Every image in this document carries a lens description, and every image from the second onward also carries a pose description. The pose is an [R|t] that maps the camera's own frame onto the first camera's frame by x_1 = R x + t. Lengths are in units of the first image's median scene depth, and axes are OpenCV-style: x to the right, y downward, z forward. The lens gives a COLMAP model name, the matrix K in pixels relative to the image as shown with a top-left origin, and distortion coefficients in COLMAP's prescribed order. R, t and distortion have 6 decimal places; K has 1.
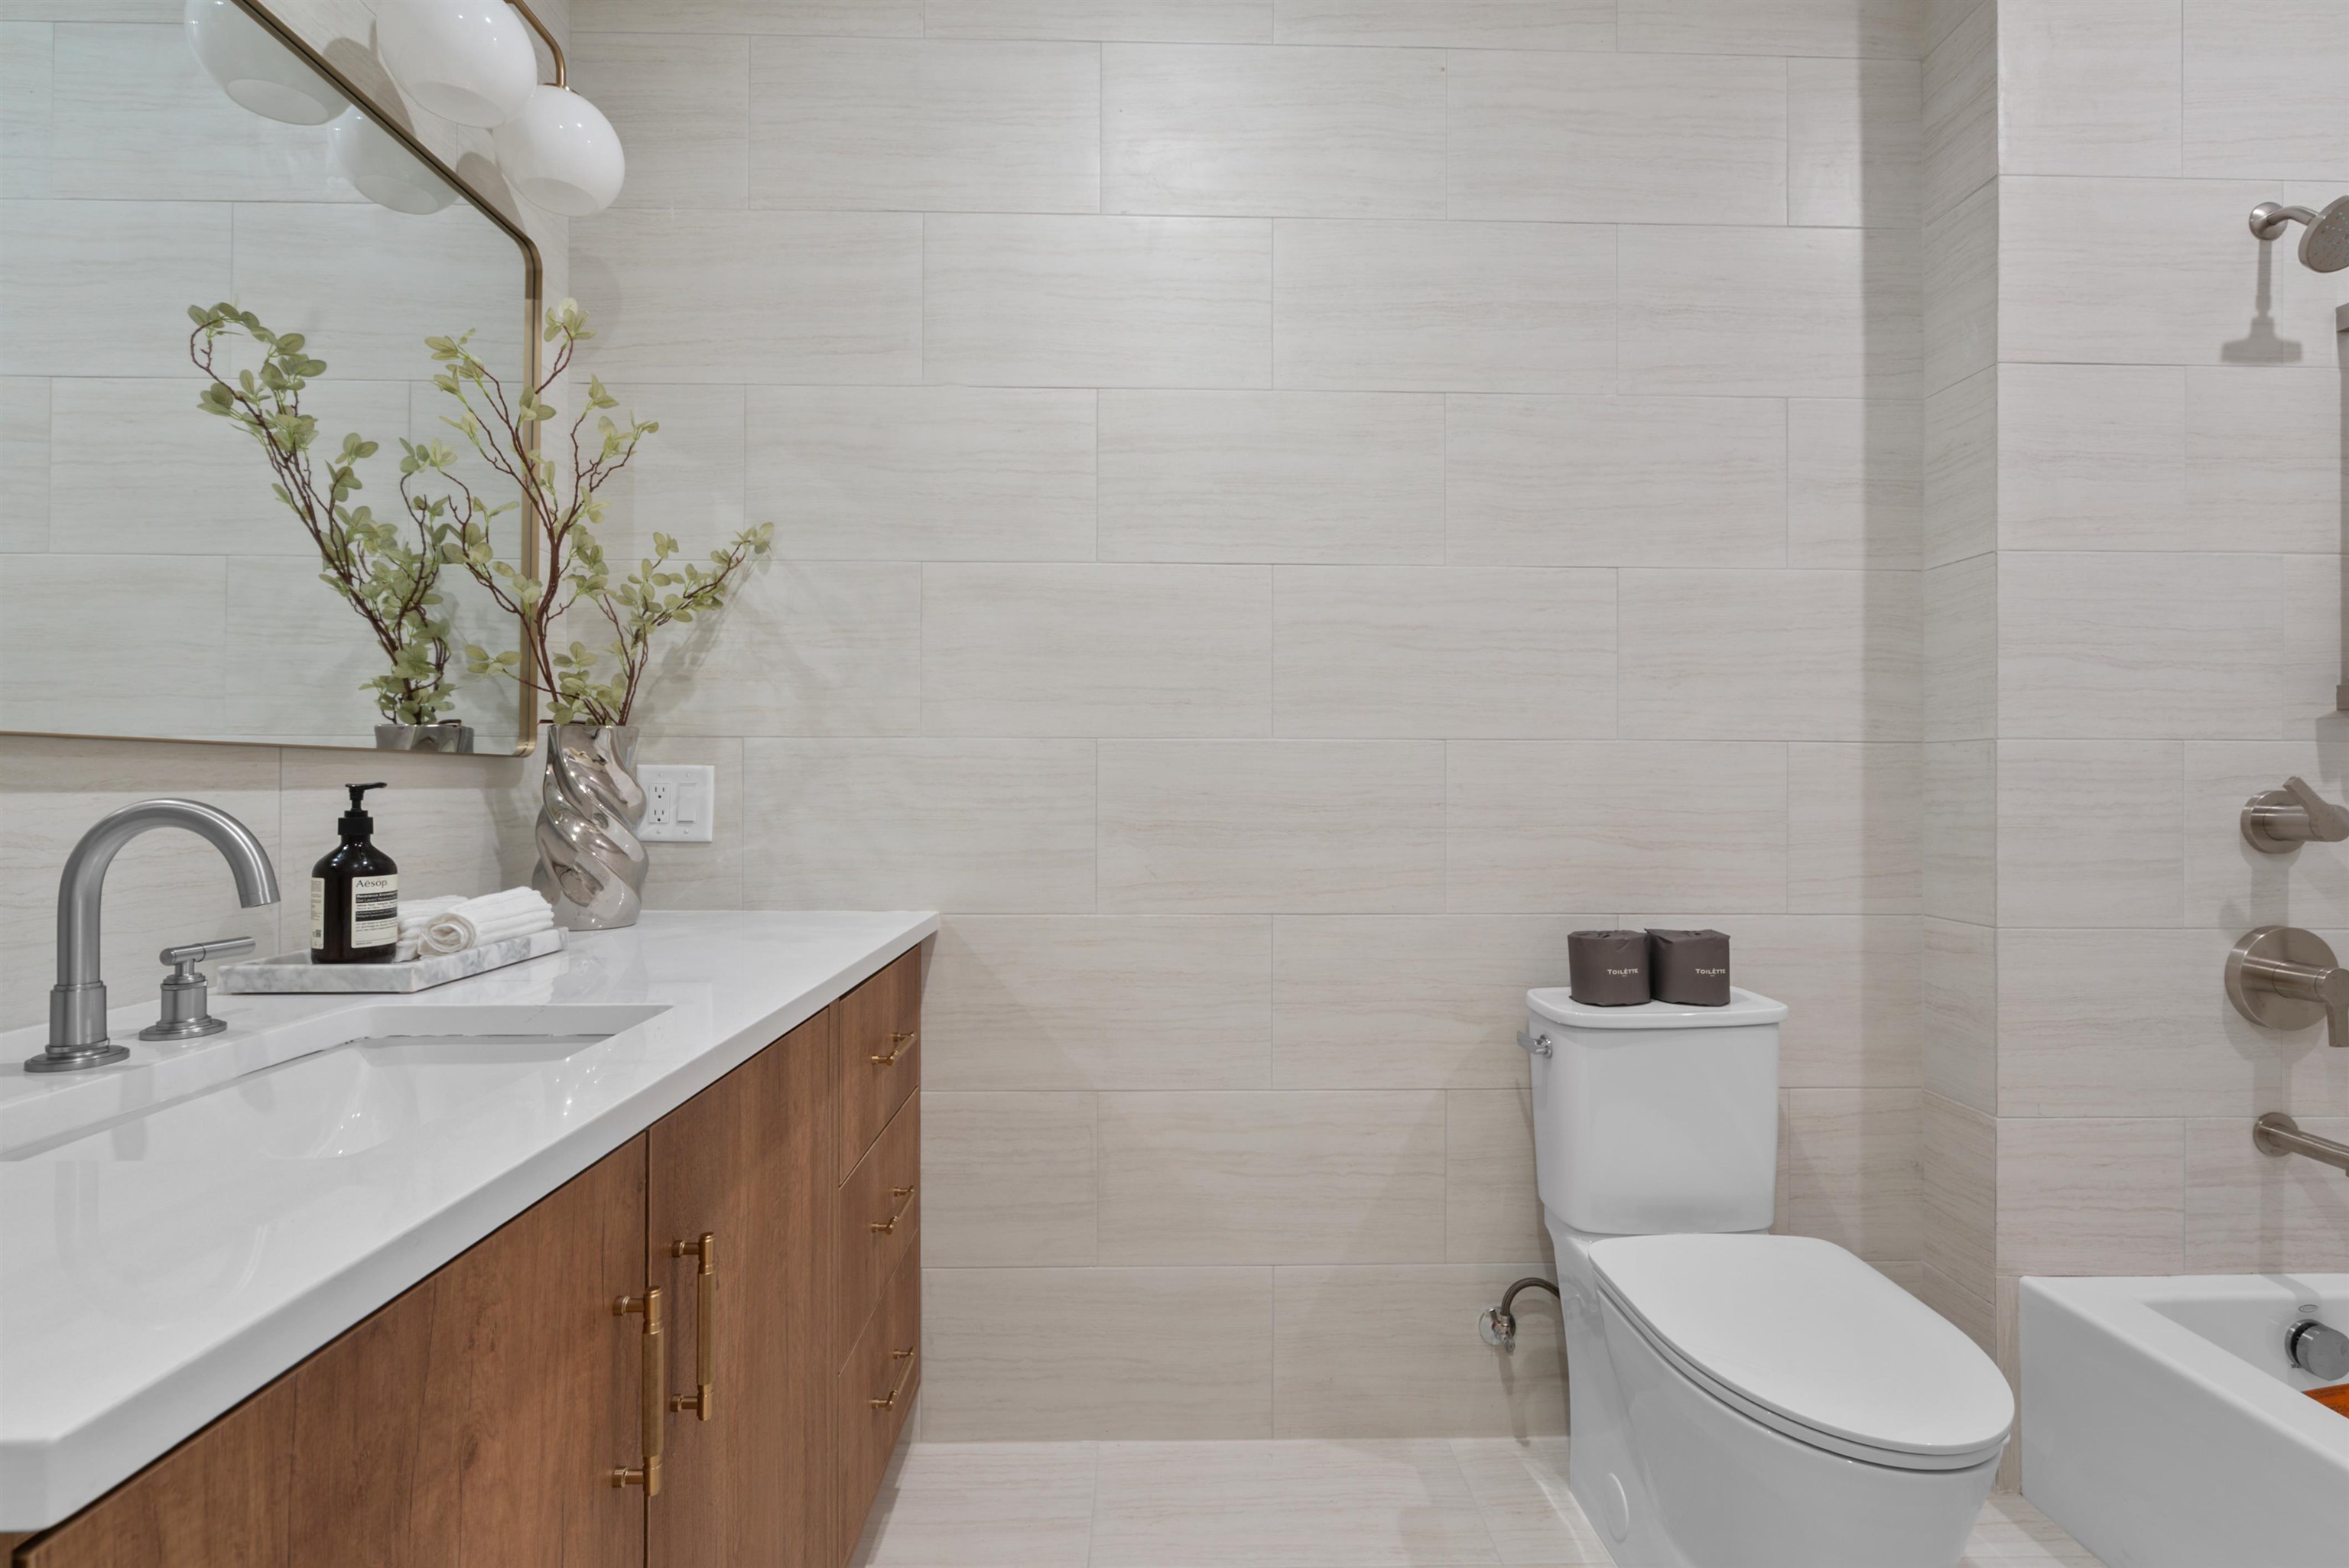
lens RADIAL K [[1071.0, 0, 1186.9], [0, 1071.0, 778.6], [0, 0, 1]] dist [-0.000503, 0.000772]
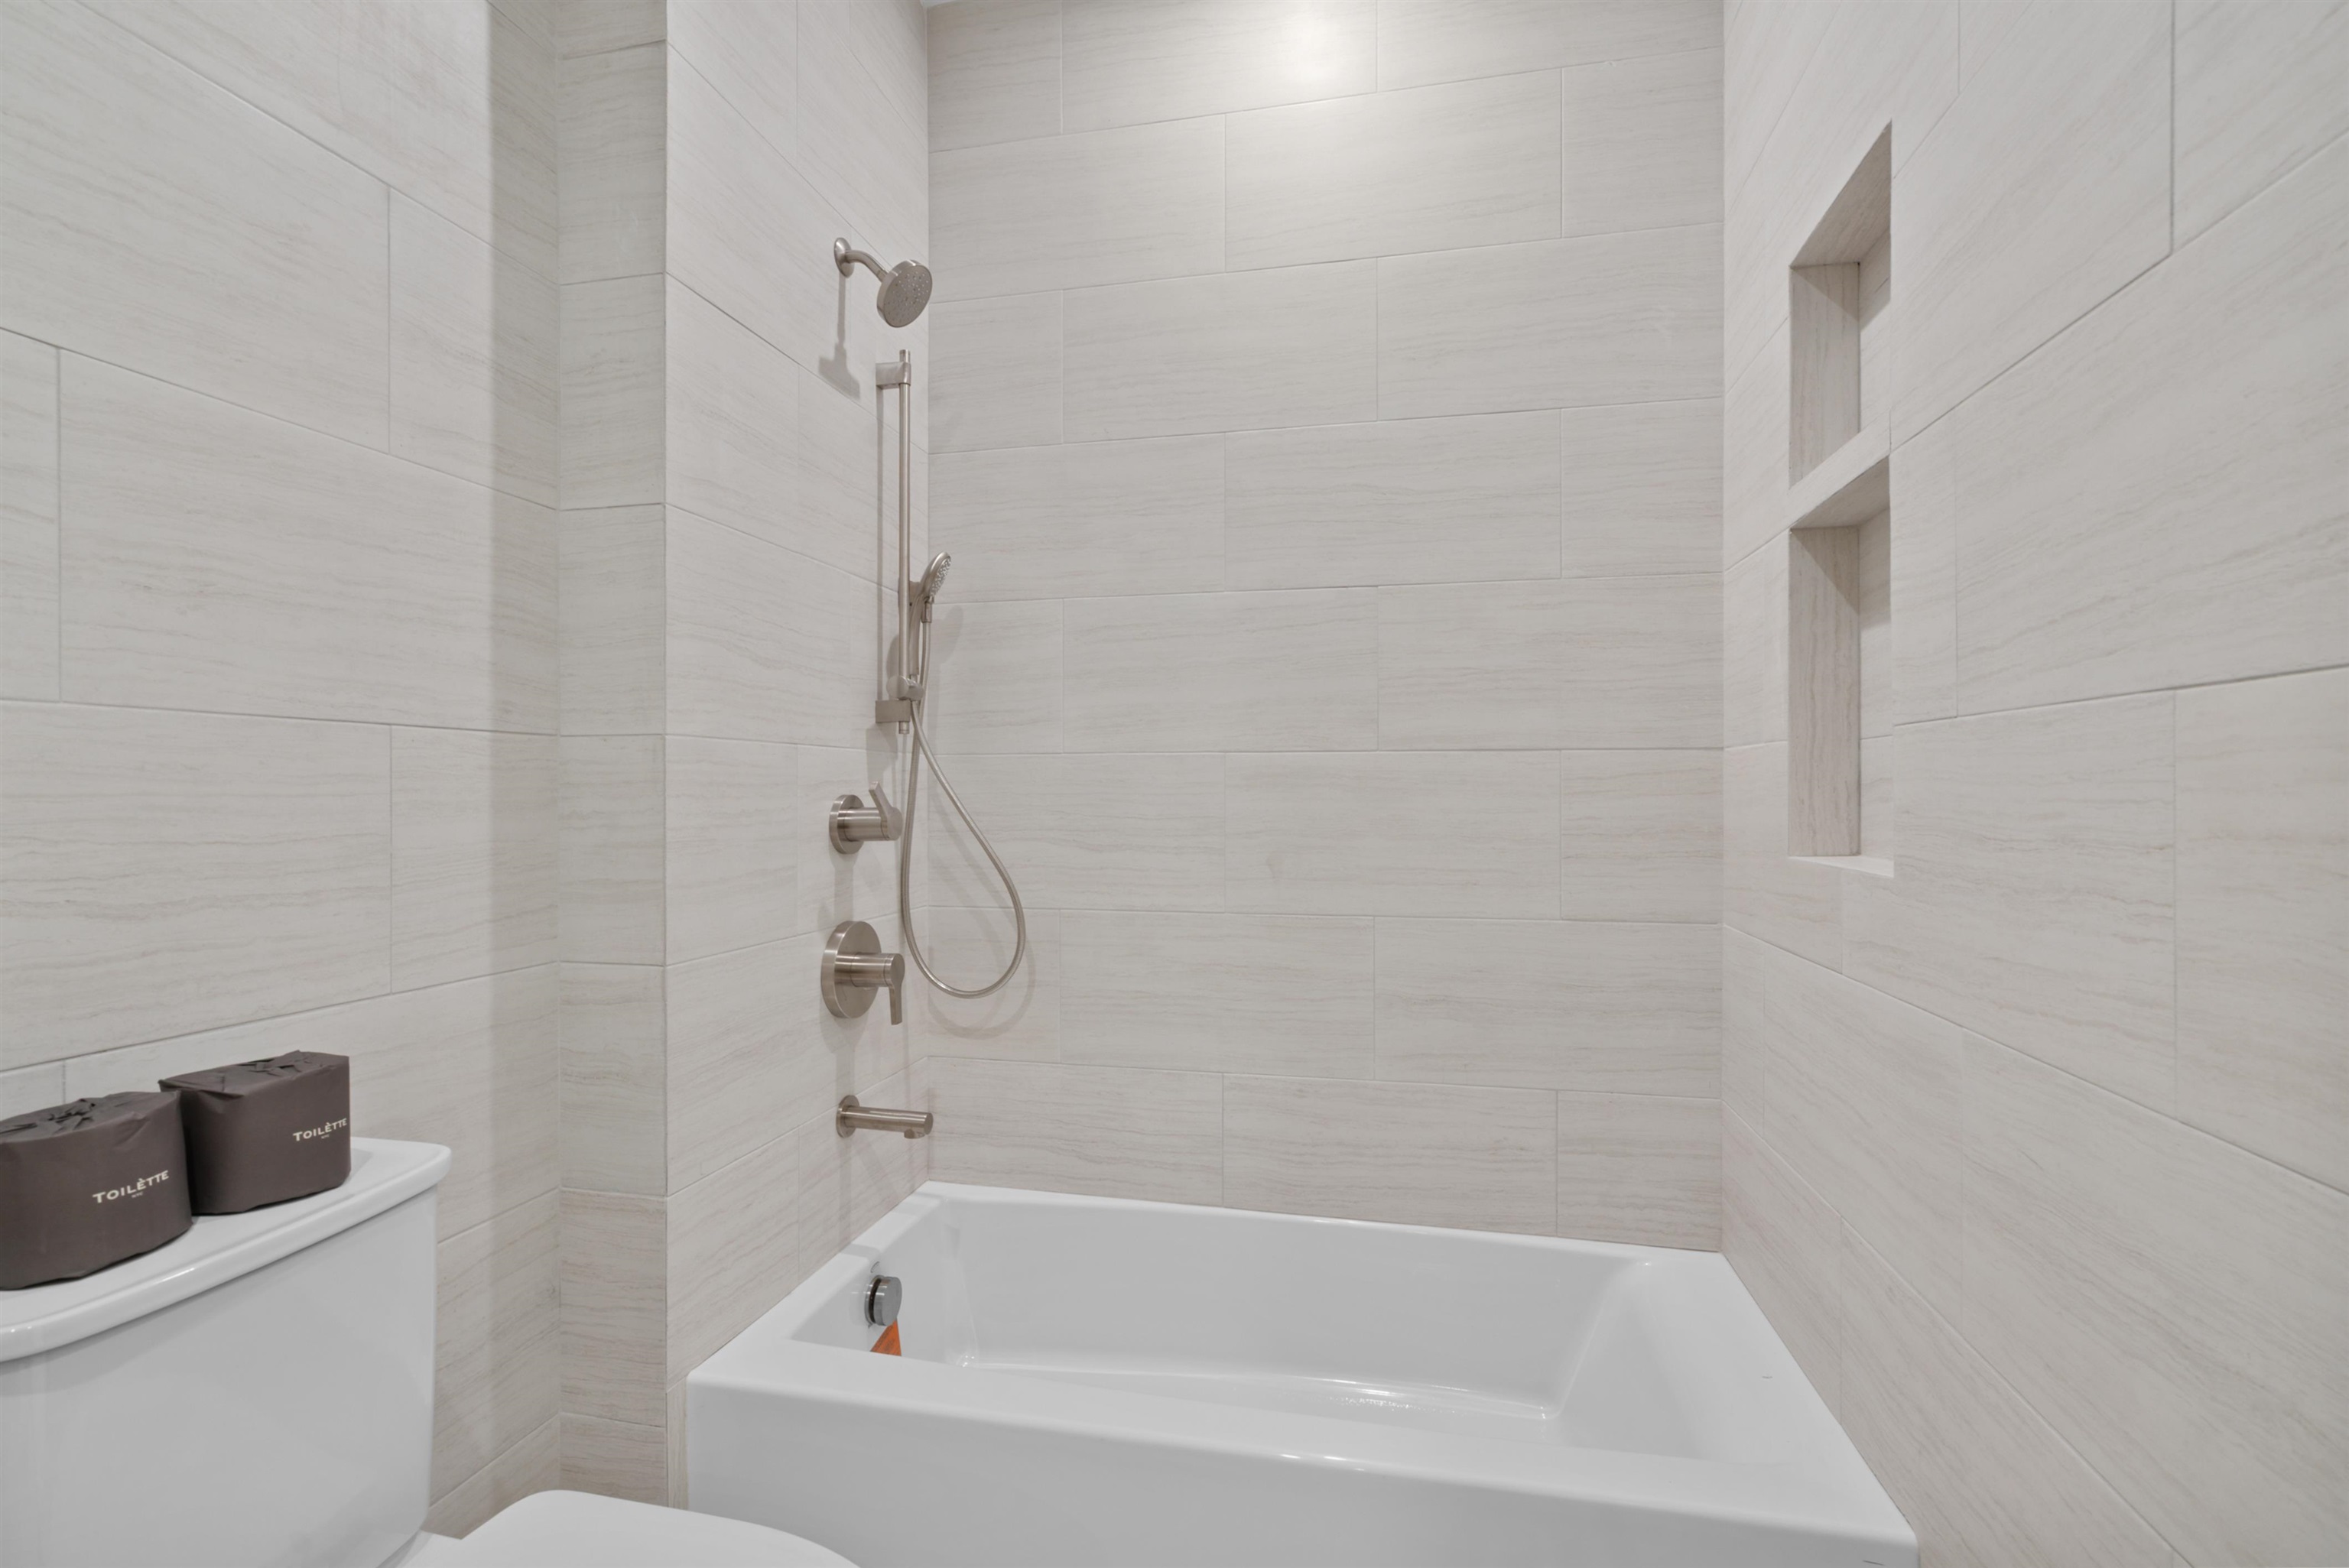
lens RADIAL K [[1076.3, 0, 1175.4], [0, 1076.3, 790.9], [0, 0, 1]] dist [0.000294, 0.000505]
pose [[0.242755, -0.005602, 0.970071, 0.054004], [-0.002755, 0.999975, 0.006464, -0.000627], [-0.970084, -0.004242, 0.242734, 0.421914]]
